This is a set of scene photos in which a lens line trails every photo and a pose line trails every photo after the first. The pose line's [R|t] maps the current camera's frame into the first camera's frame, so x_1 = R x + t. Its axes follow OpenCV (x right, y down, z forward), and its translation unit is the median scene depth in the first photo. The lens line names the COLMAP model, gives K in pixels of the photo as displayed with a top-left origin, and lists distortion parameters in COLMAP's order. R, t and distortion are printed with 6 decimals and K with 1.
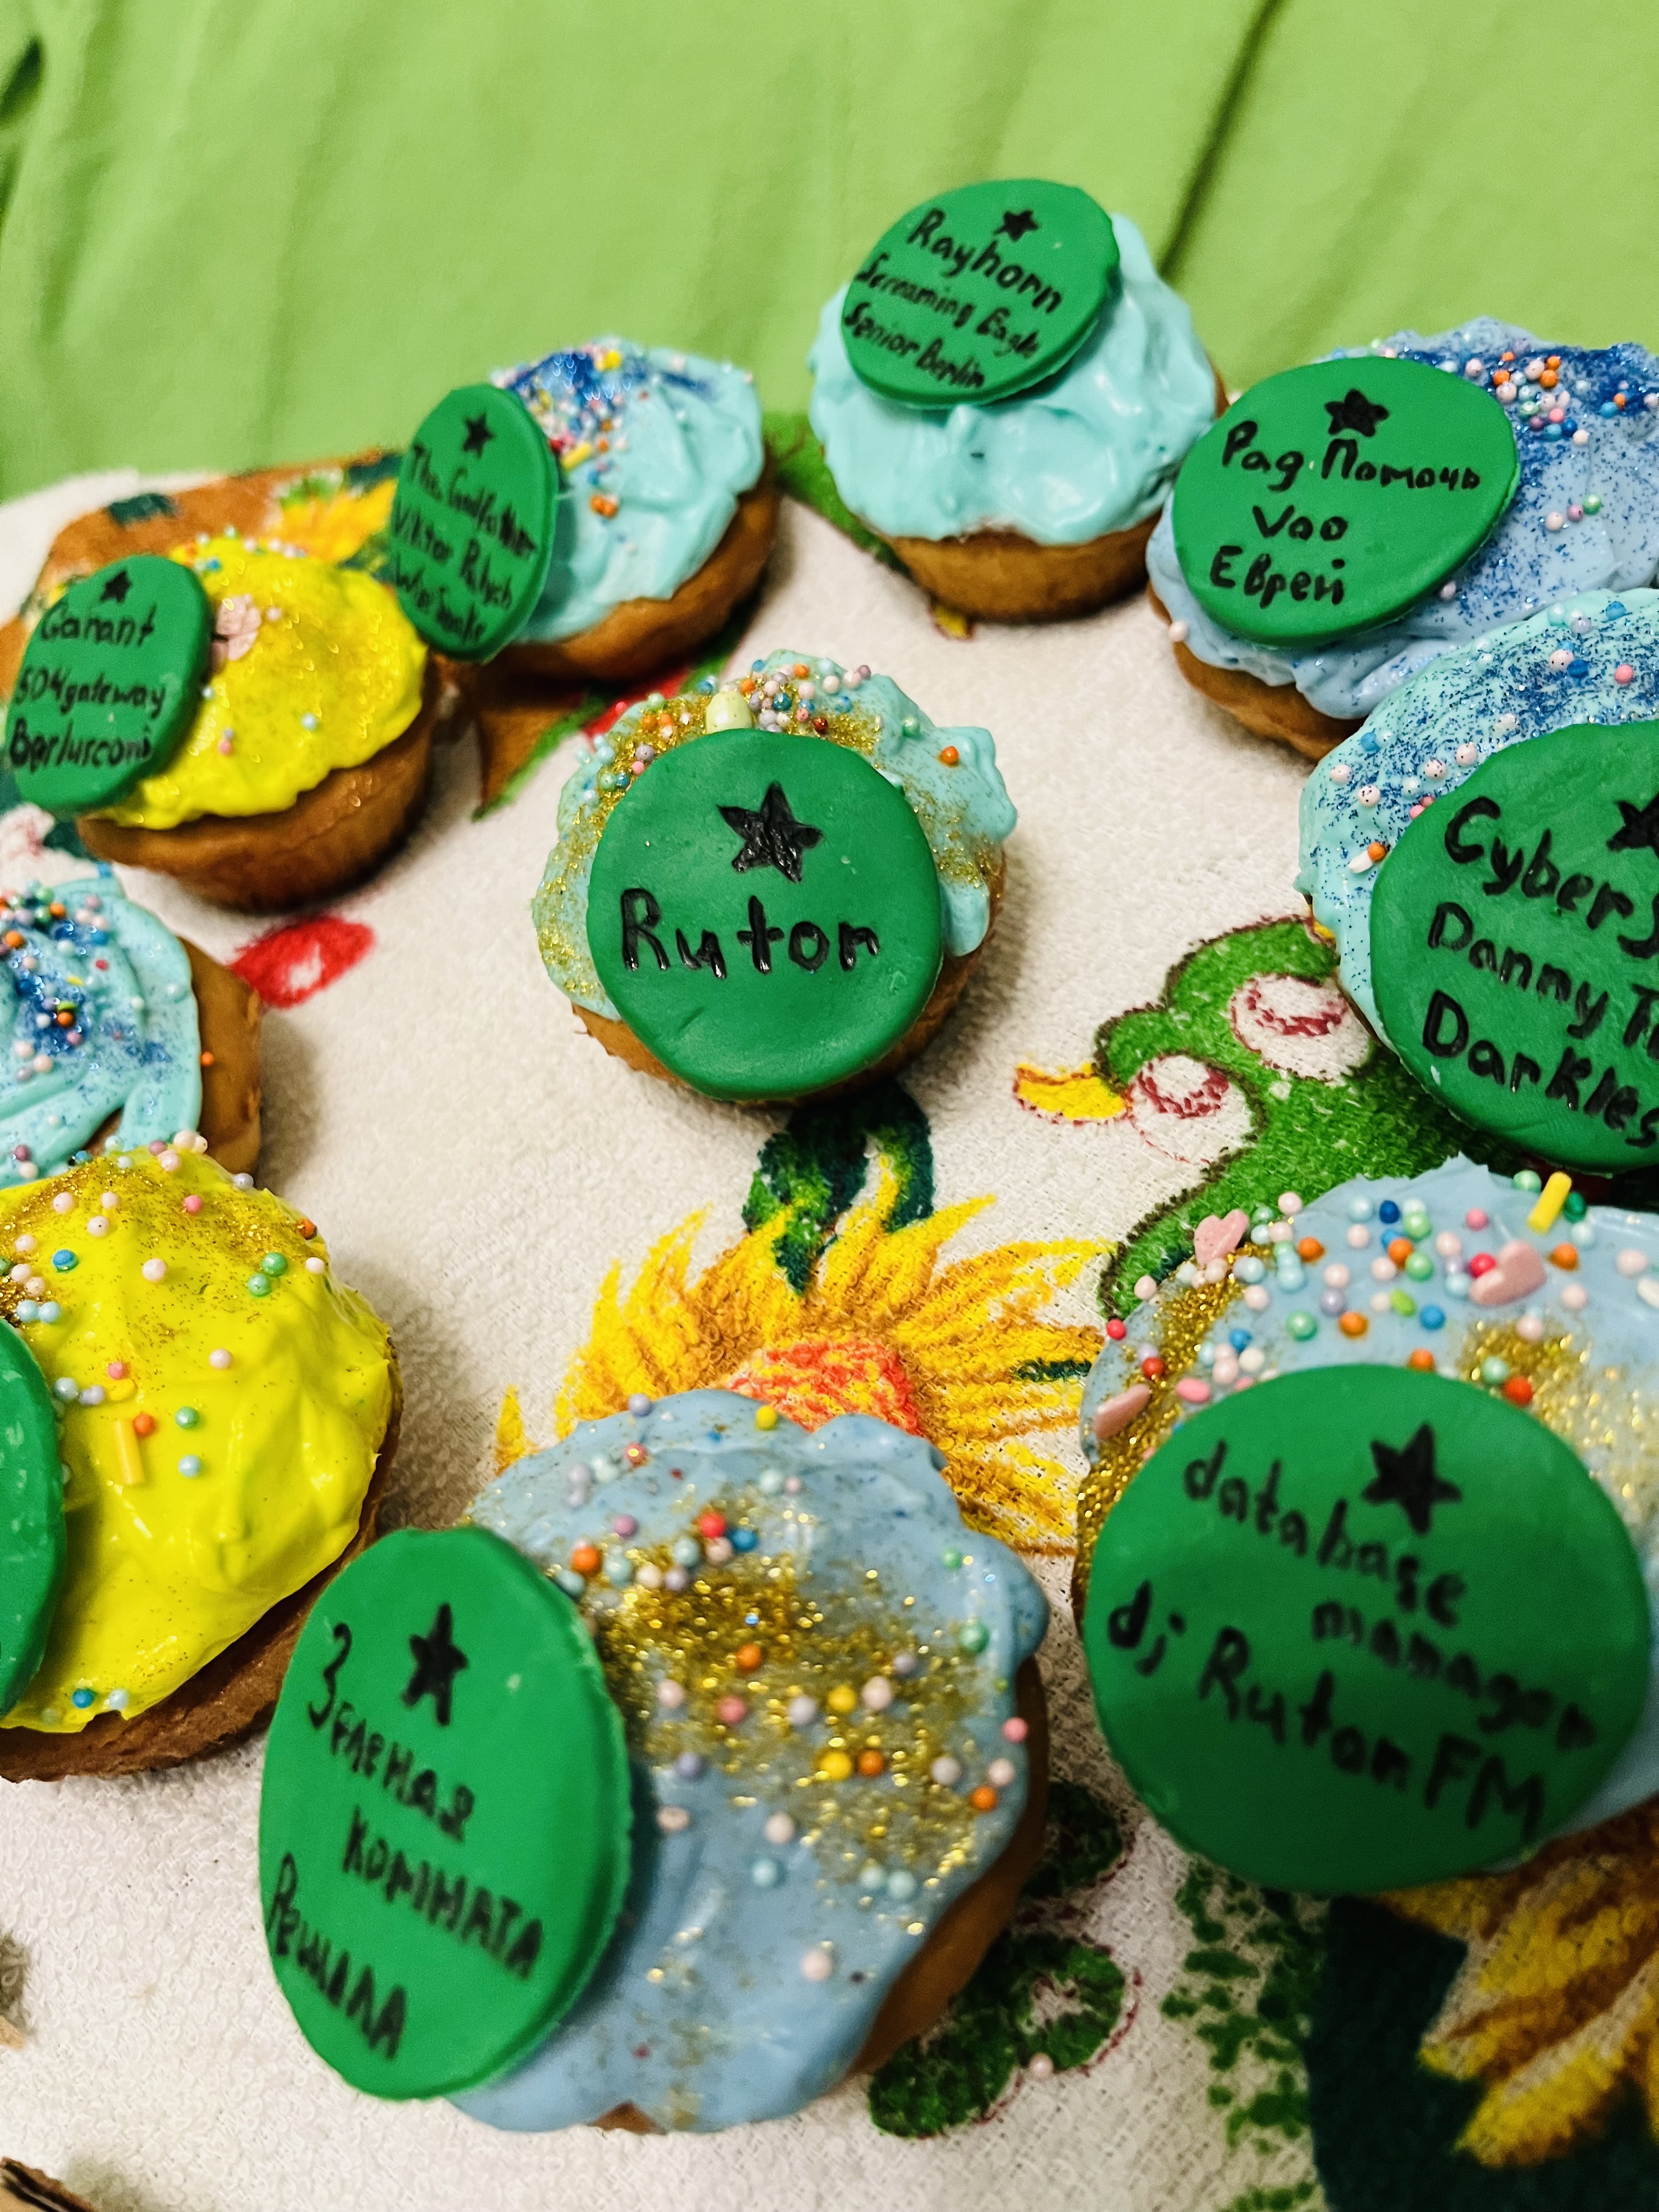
lens RADIAL K [[1772.5, 0, 829.5], [0, 1772.5, 1106.0], [0, 0, 1]] dist [0.015362, -0.055536]
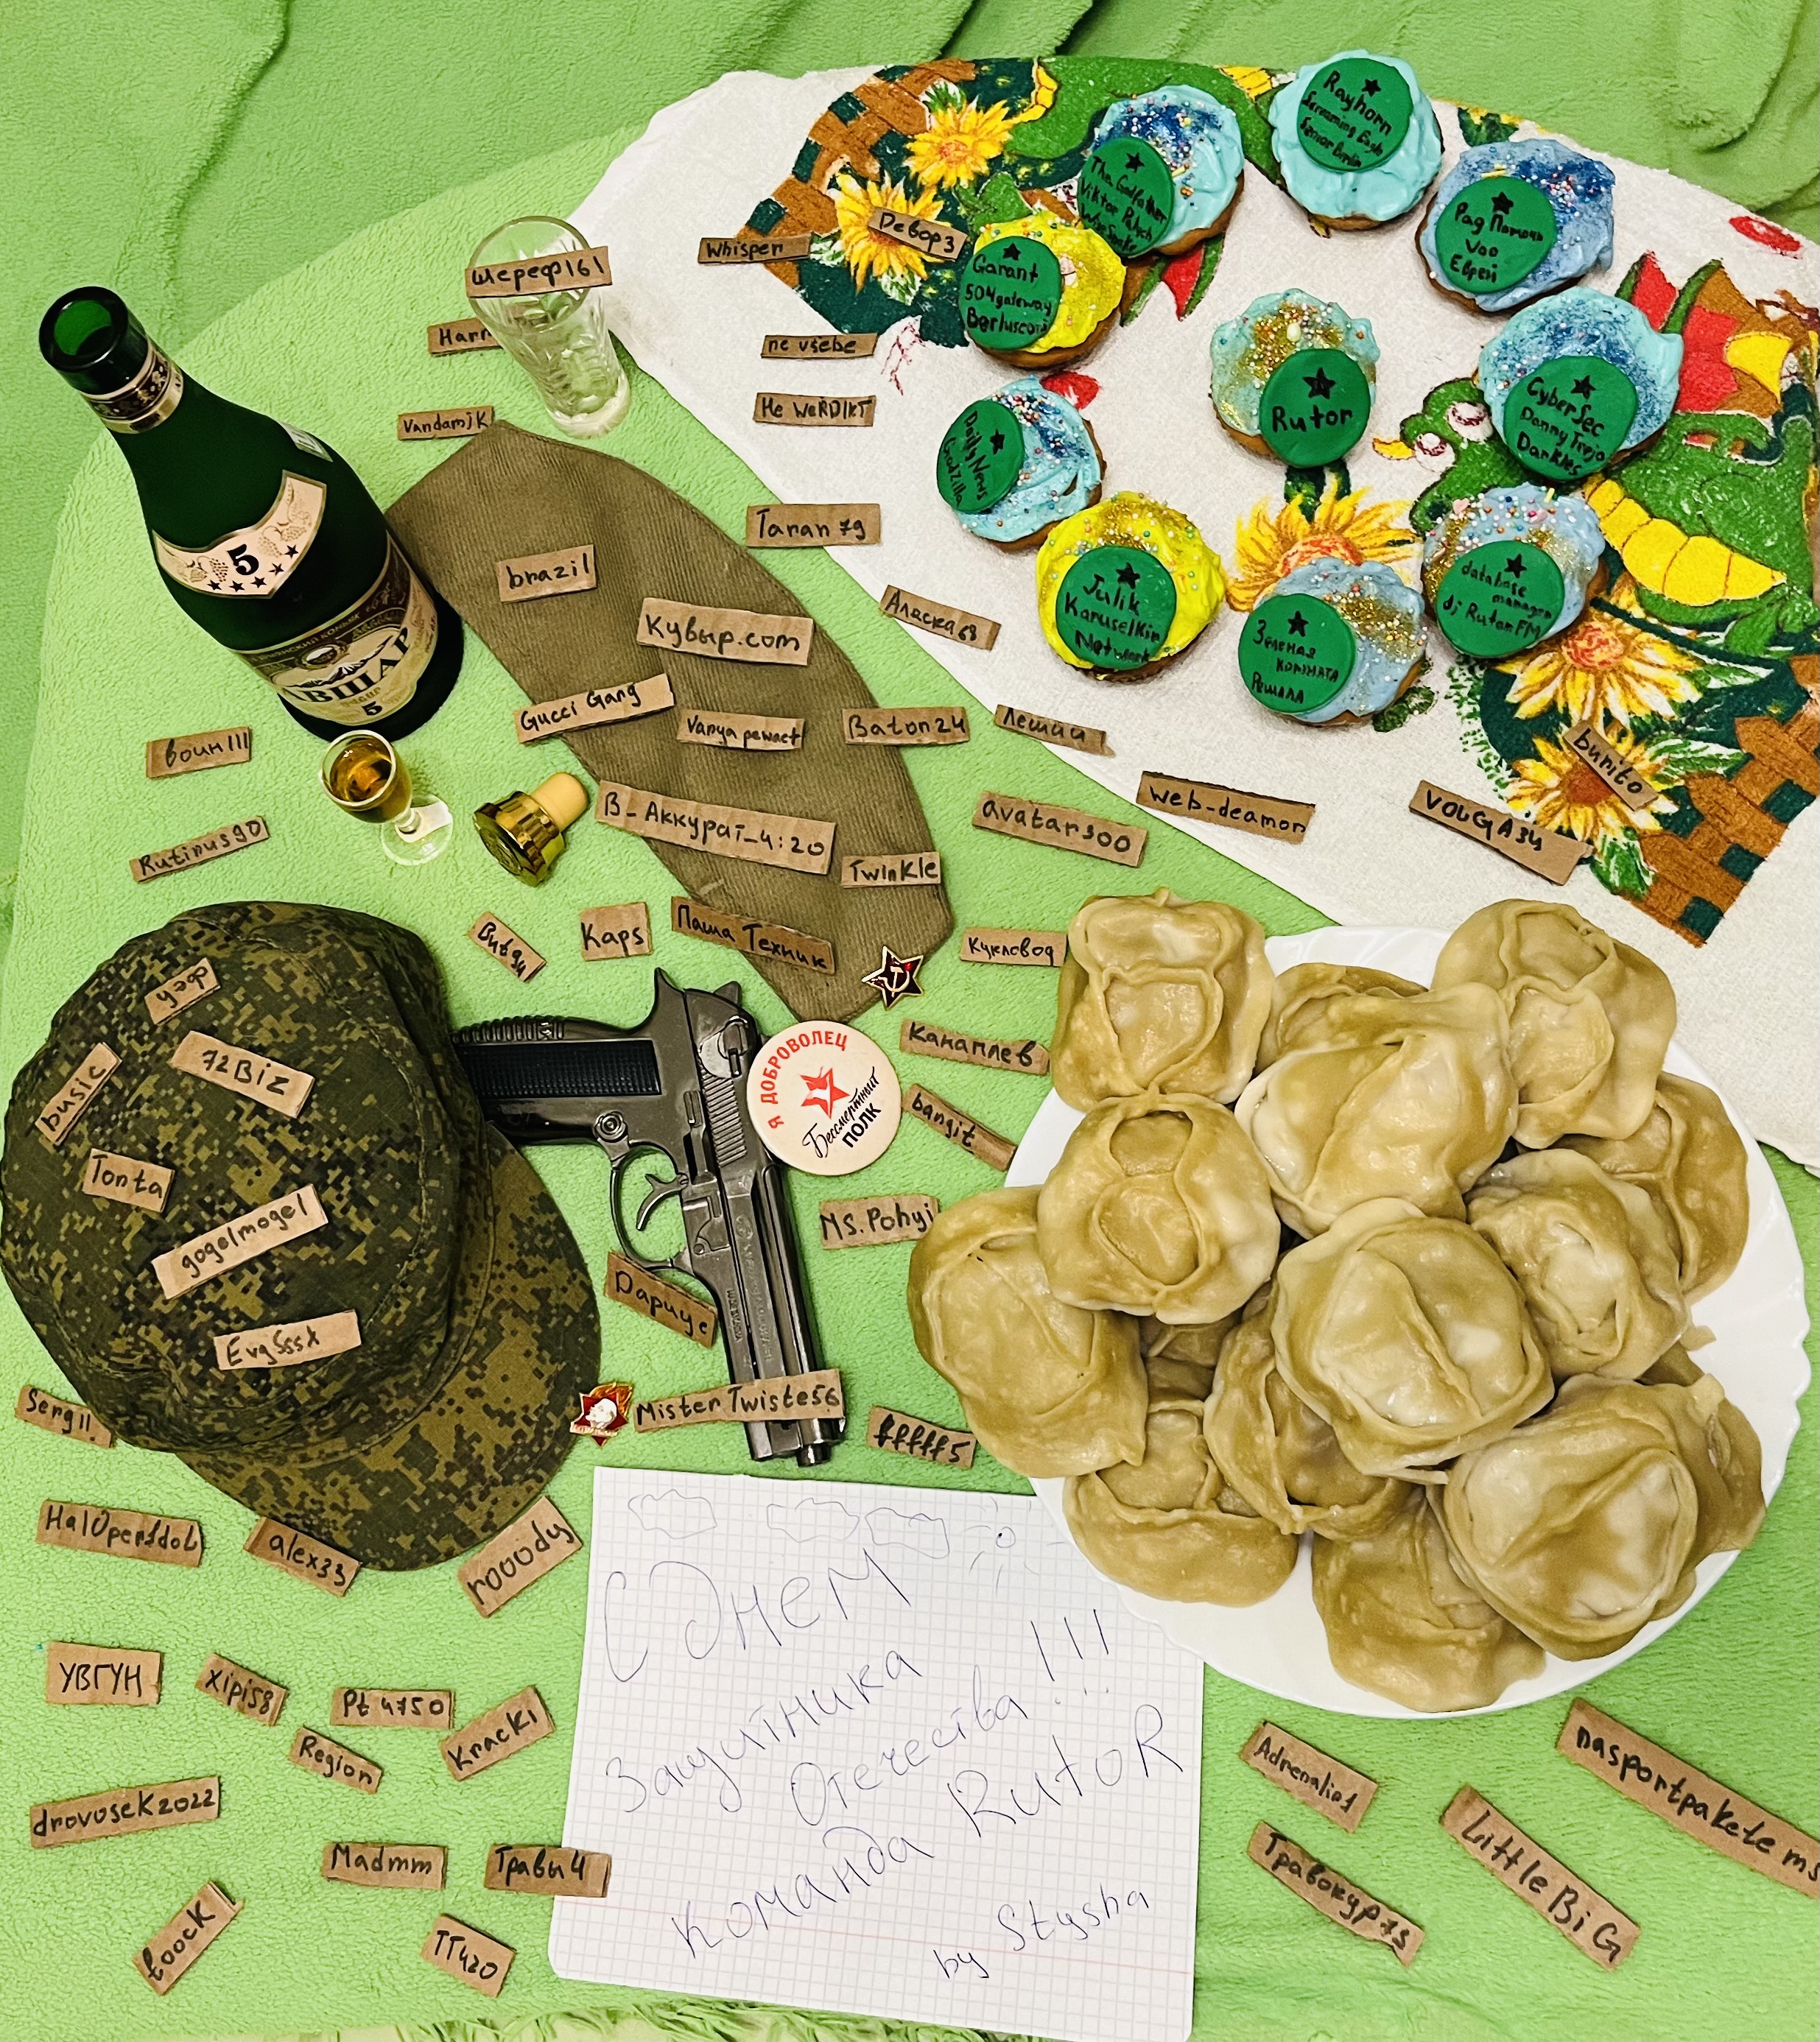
lens RADIAL K [[2344.8, 0, 742.4], [0, 2344.8, 1052.1], [0, 0, 1]] dist [0.036587, -0.035451]
pose [[0.993884, -0.084979, 0.070521, -1.373031], [0.052375, 0.924960, 0.376439, -0.641020], [-0.097218, -0.370443, 0.923754, -3.061198]]
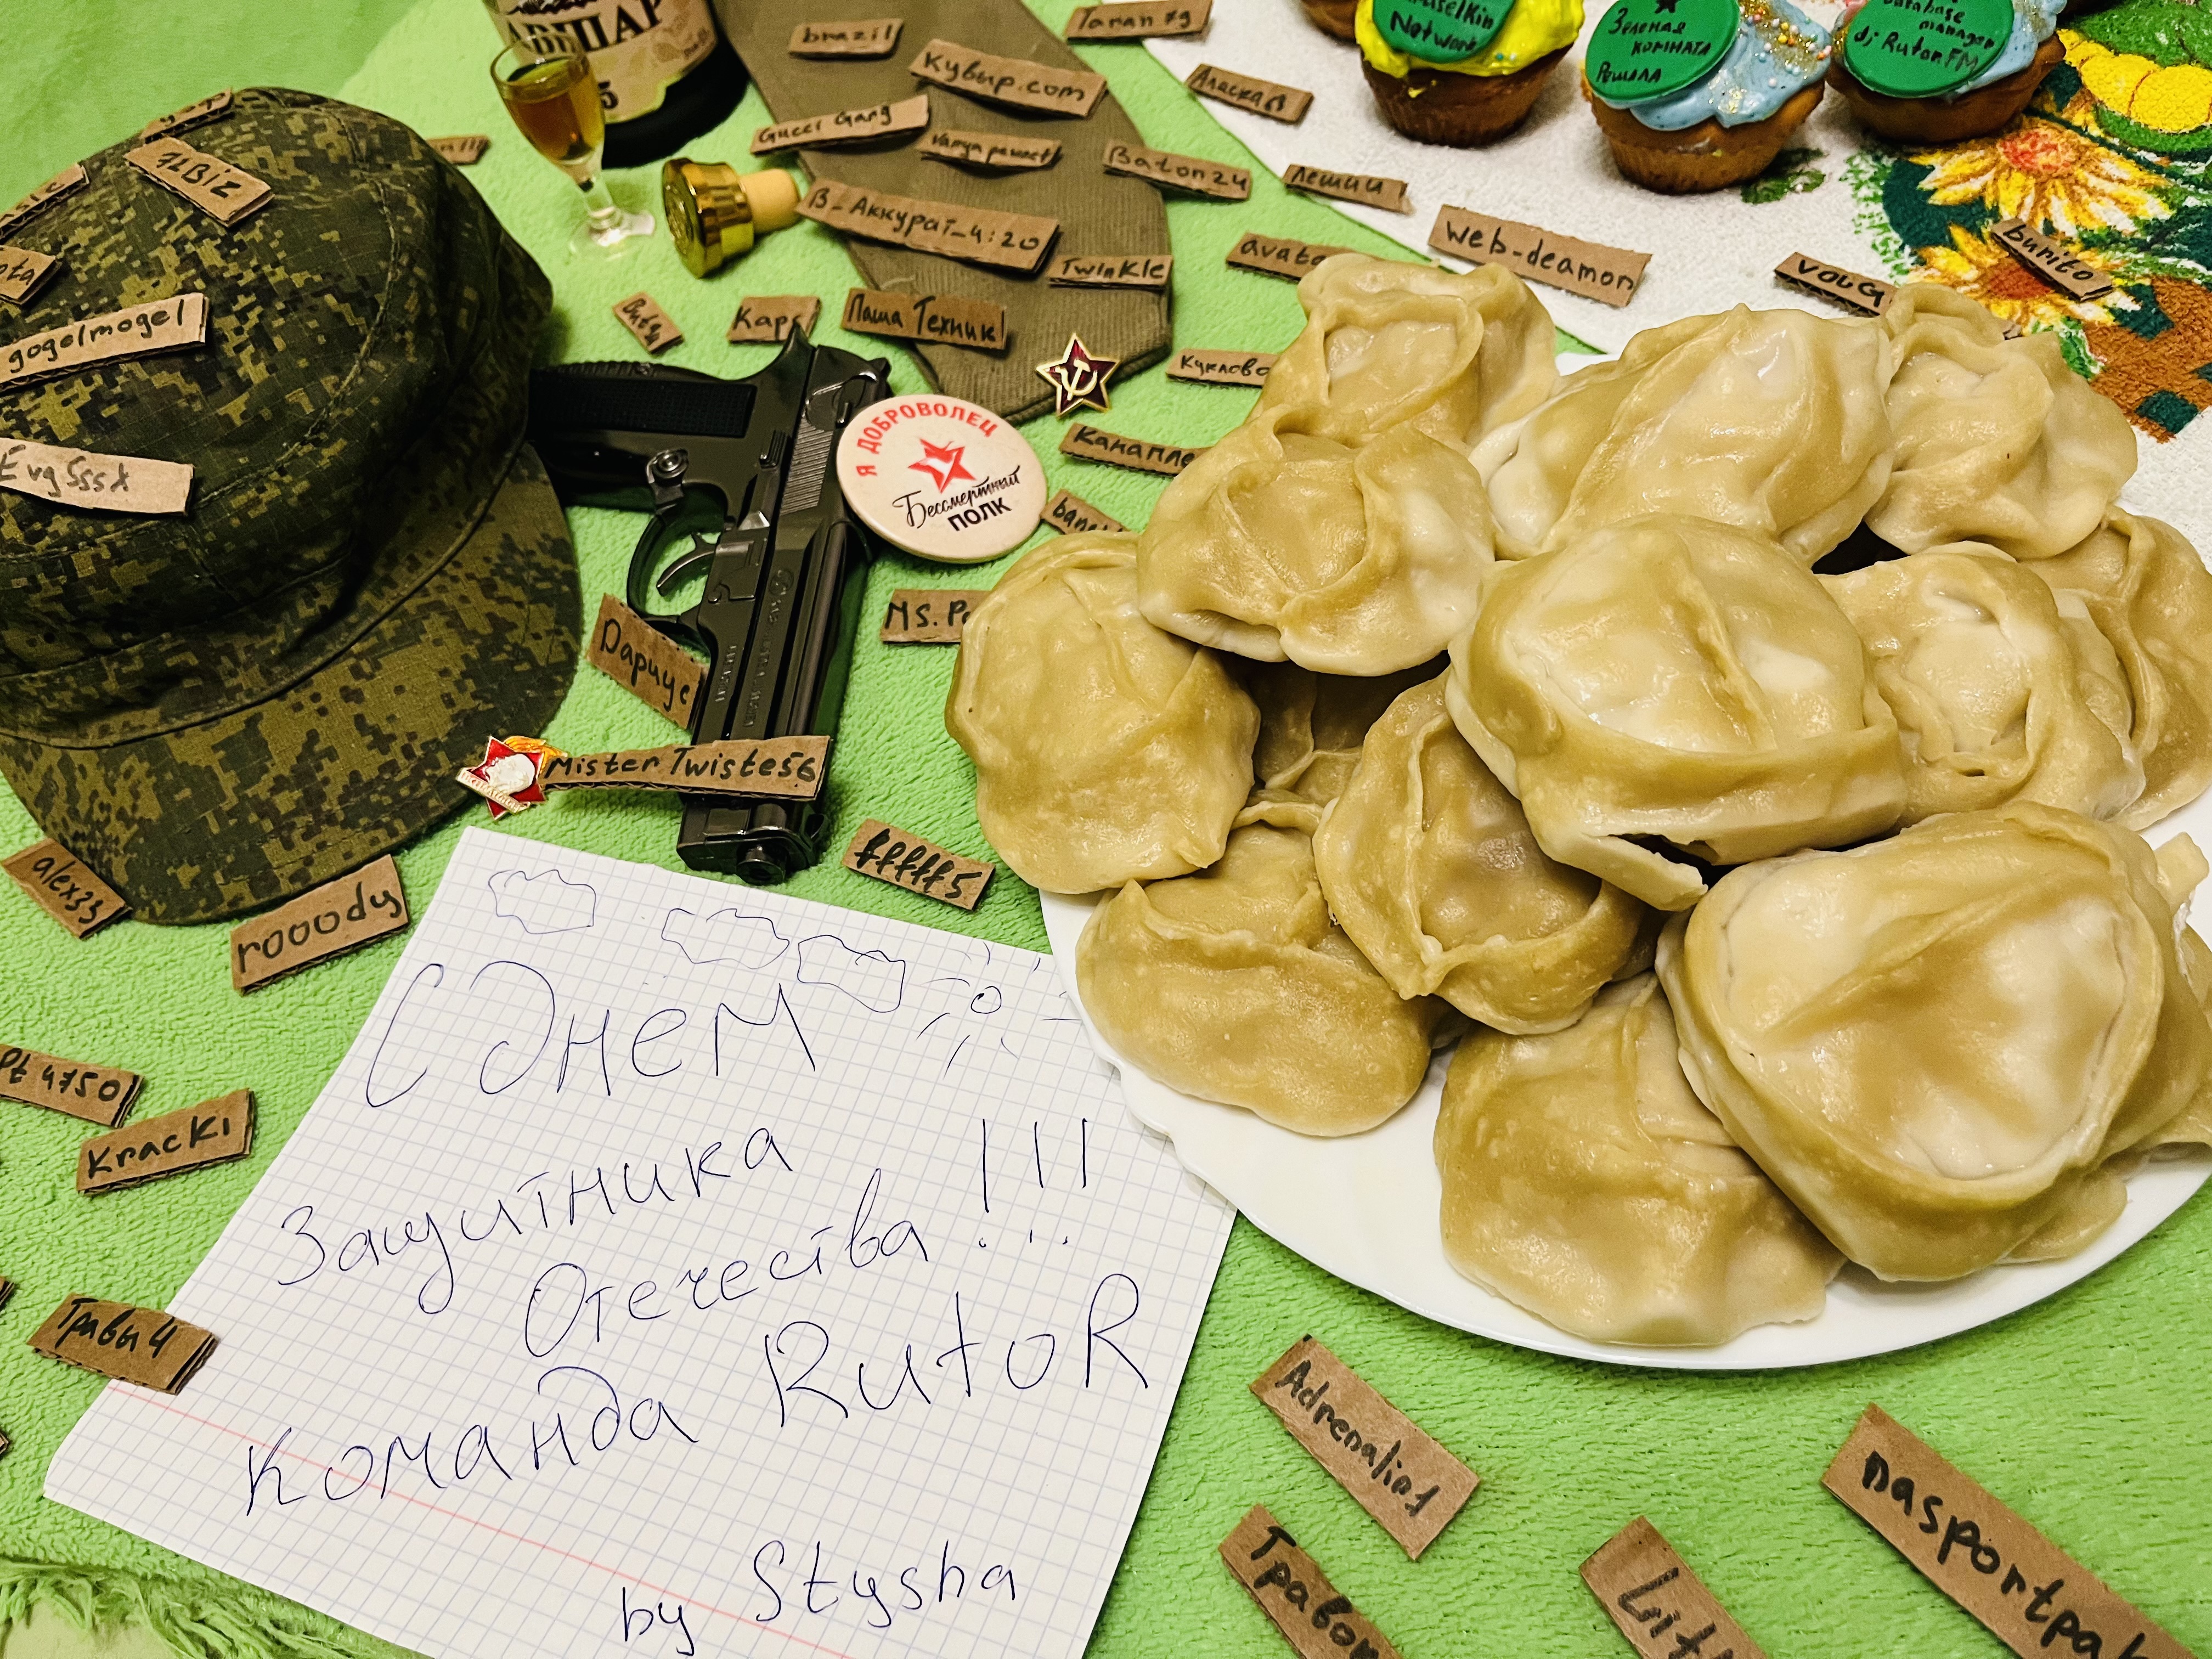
lens RADIAL K [[1737.7, 0, 1106.0], [0, 1737.7, 829.5], [0, 0, 1]] dist [0.071015, -0.130801]
pose [[0.983738, 0.179411, -0.008401, -0.643449], [-0.178432, 0.981572, 0.068402, 1.218546], [0.020518, -0.065790, 0.997622, -1.674711]]
